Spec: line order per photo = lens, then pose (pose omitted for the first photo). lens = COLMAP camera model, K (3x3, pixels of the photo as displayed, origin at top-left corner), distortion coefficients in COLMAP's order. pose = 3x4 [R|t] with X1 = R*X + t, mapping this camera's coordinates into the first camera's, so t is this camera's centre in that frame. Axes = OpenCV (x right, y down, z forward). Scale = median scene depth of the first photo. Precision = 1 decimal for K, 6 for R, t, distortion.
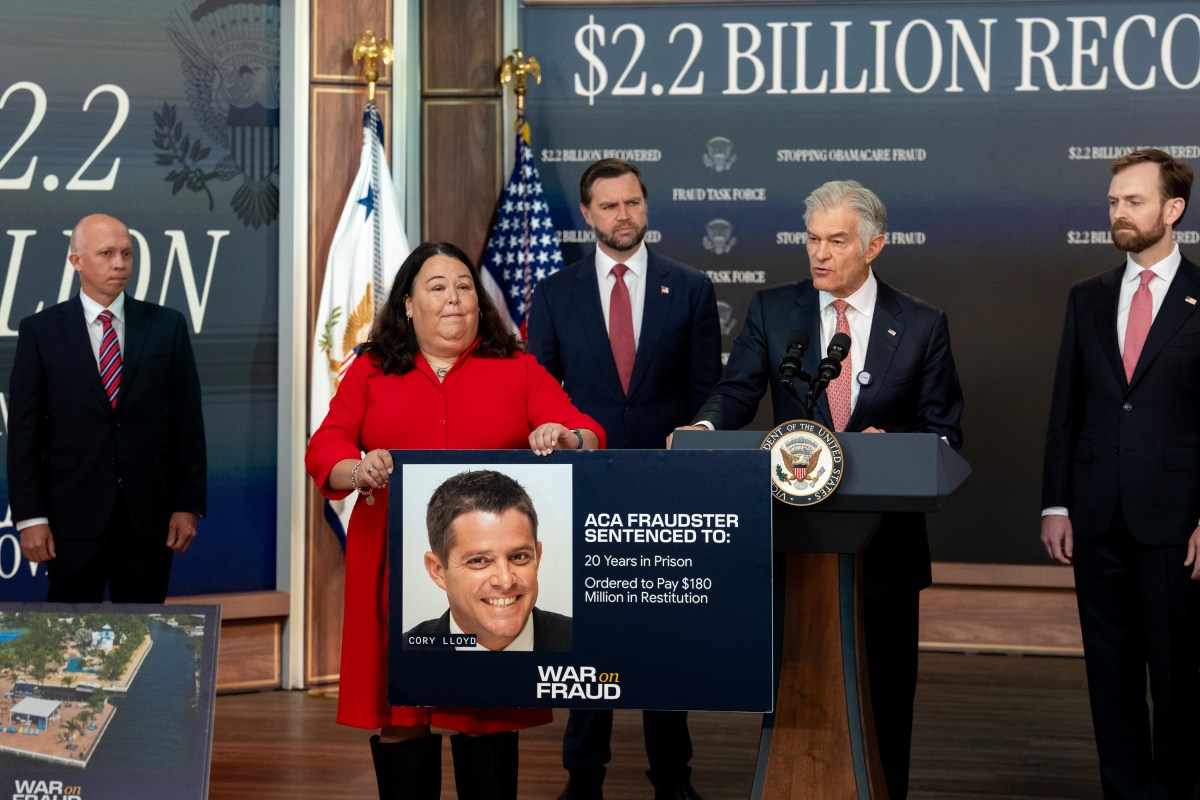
lens RADIAL K [[3353.0, 0, 538.1], [0, 3353.0, 358.4], [0, 0, 1]] dist [0.404705, 0.000000]
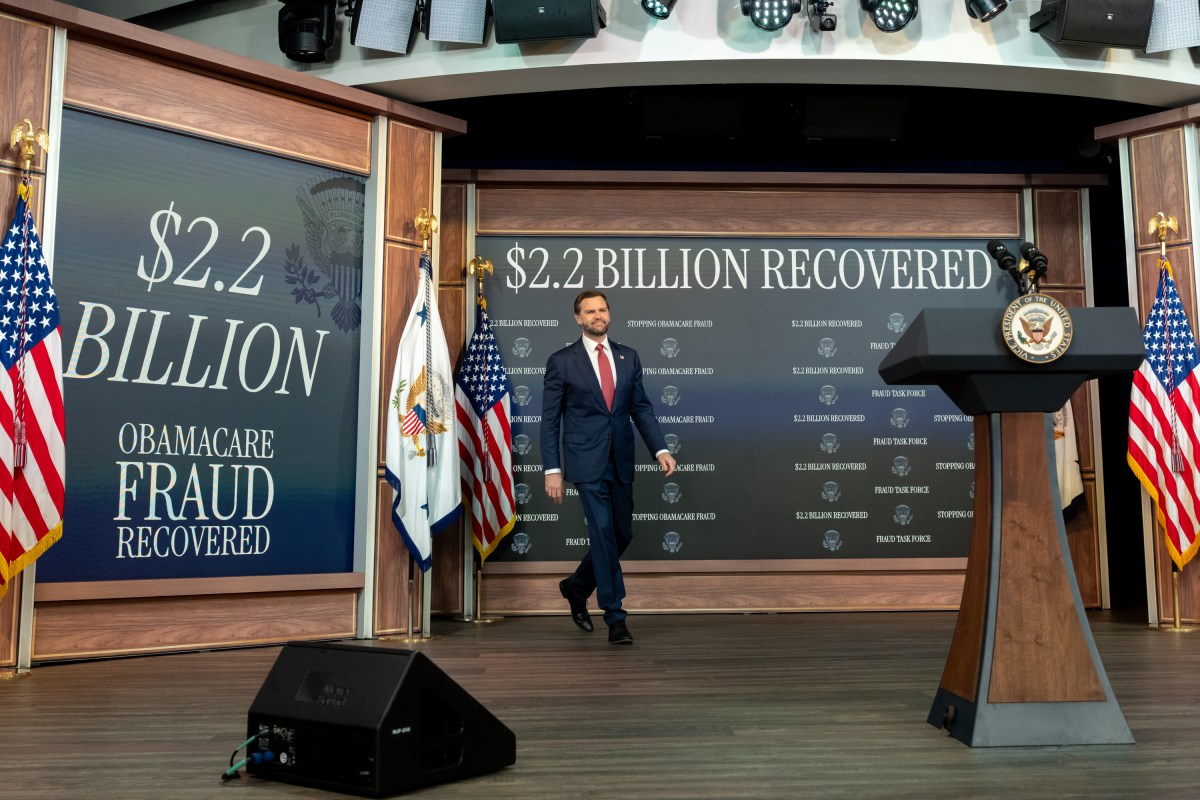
lens RADIAL K [[1378.1, 0, 647.9], [0, 1378.1, 340.0], [0, 0, 1]] dist [0.010609, 0.000000]
pose [[0.958317, 0.027559, 0.284373, -0.131318], [0.023472, 0.984378, -0.174496, 0.078330], [-0.284740, 0.173897, 0.942700, 0.372895]]
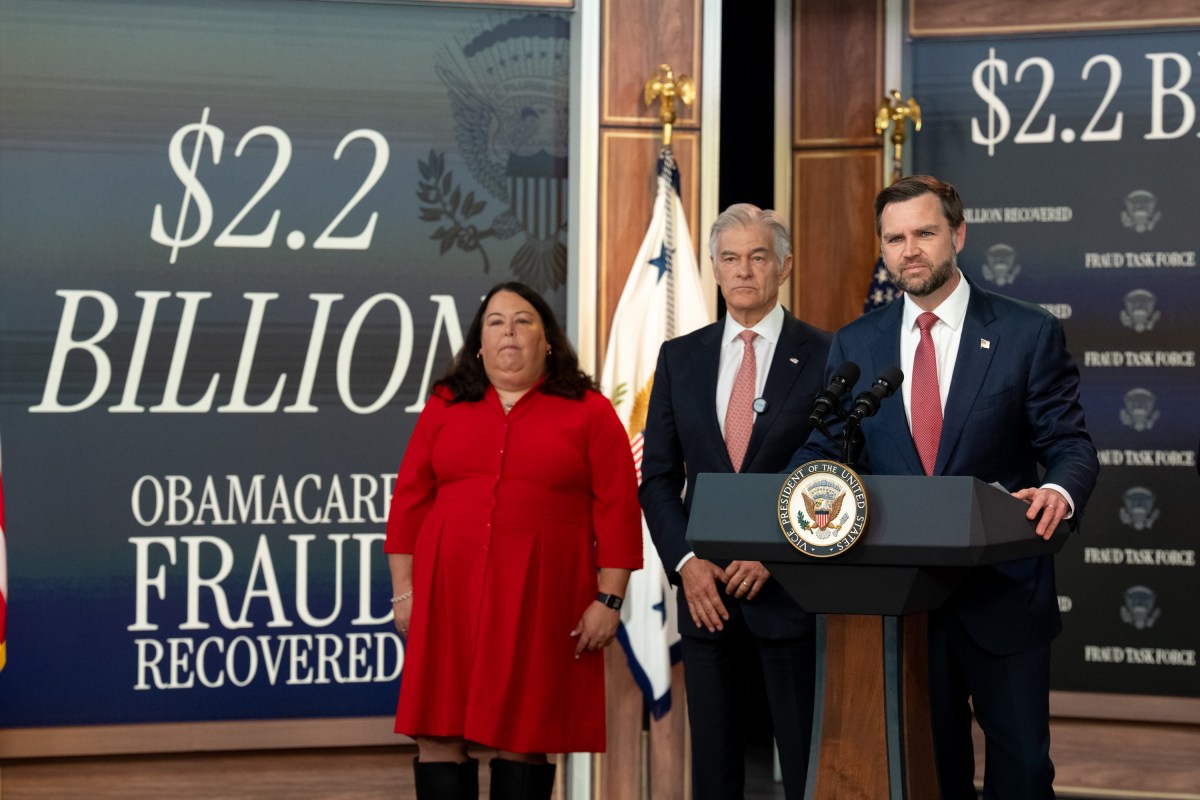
lens RADIAL K [[4240.0, 0, 637.8], [0, 4240.0, 421.5], [0, 0, 1]] dist [0.704862, 0.000000]
pose [[0.977137, 0.003939, -0.212576, 0.176008], [-0.010806, 0.999456, -0.031152, 0.028528], [0.212338, 0.032737, 0.976648, -0.068122]]
